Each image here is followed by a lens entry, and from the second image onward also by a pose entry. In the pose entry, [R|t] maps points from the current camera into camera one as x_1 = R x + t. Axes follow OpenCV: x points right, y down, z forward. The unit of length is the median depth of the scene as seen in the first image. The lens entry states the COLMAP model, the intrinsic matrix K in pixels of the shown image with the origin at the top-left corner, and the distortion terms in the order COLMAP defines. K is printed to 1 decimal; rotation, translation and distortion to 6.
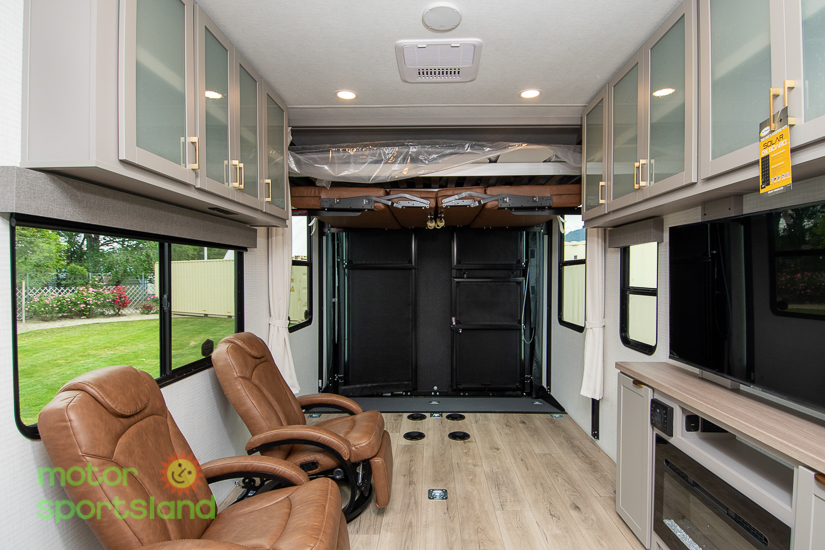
lens RADIAL K [[428.7, 0, 445.8], [0, 428.7, 278.7], [0, 0, 1]] dist [0.053872, -0.039836]
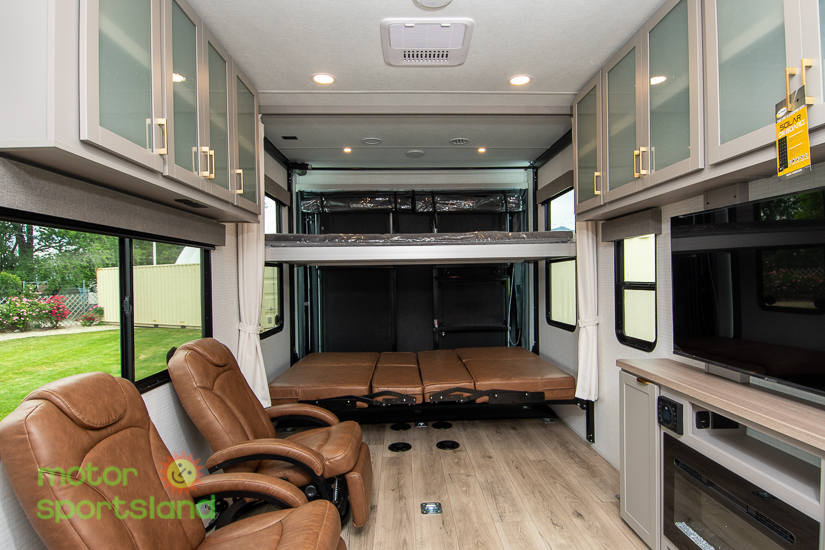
lens RADIAL K [[451.1, 0, 445.9], [0, 451.1, 276.8], [0, 0, 1]] dist [0.055454, -0.043663]
pose [[0.997953, -0.015745, 0.061977, -0.041890], [0.016391, 0.999816, -0.009916, 0.013471], [-0.061809, 0.010911, 0.998028, 0.019098]]
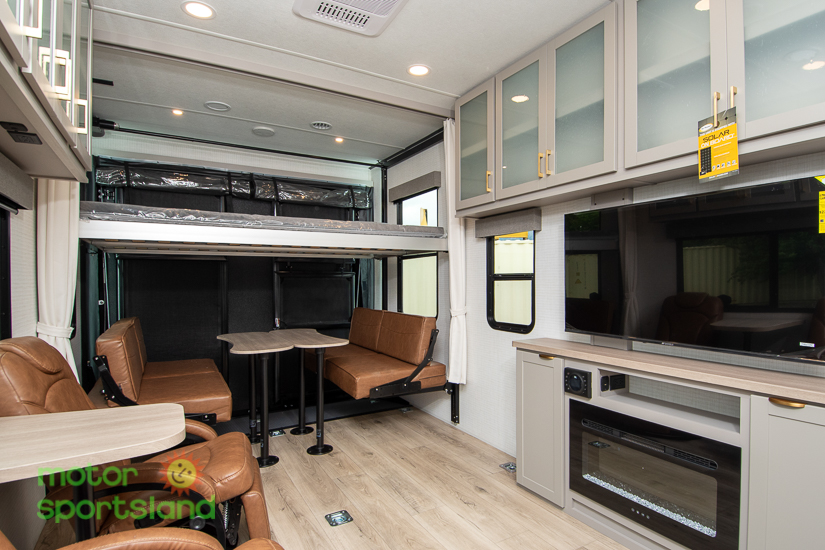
lens RADIAL K [[428.7, 0, 445.8], [0, 428.7, 278.7], [0, 0, 1]] dist [0.053872, -0.039836]
pose [[0.861486, -0.005243, 0.507754, -0.276679], [0.010995, 0.999905, -0.008330, 0.046754], [-0.507662, 0.012758, 0.861462, 0.174031]]
